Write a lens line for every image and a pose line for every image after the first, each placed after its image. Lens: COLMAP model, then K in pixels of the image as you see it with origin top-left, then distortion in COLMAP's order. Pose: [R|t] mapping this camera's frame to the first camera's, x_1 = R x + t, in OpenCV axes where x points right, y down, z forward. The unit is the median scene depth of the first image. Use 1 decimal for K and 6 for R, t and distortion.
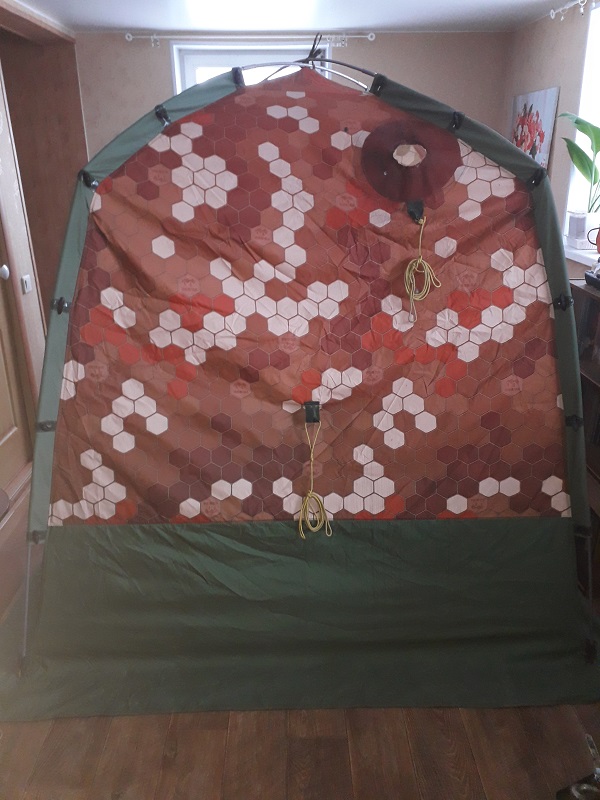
lens RADIAL K [[644.6, 0, 279.9], [0, 644.6, 400.0], [0, 0, 1]] dist [-0.004981, 0.001719]
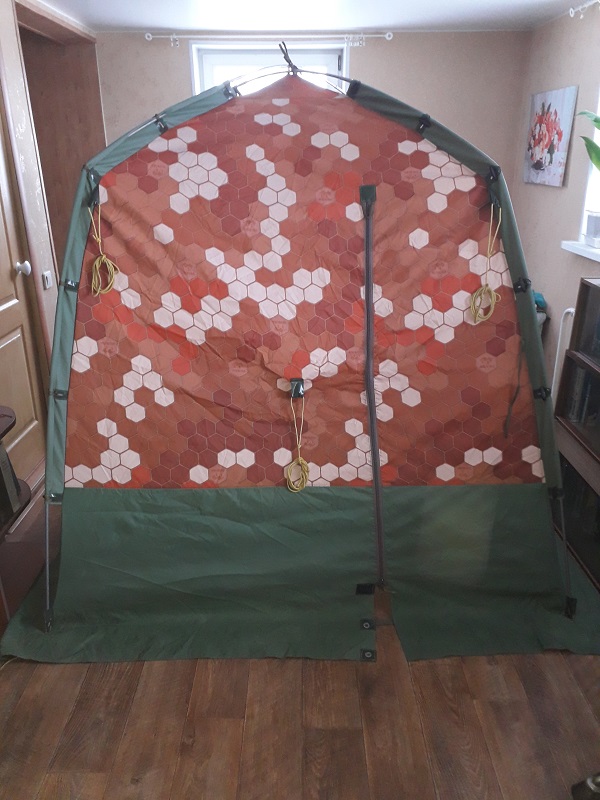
lens RADIAL K [[659.9, 0, 300.4], [0, 659.9, 417.7], [0, 0, 1]] dist [0.073396, -0.112557]
pose [[0.999905, -0.002266, -0.013590, 0.062602], [0.002402, 0.999947, 0.009987, 0.059502], [0.013567, -0.010019, 0.999858, -0.152040]]
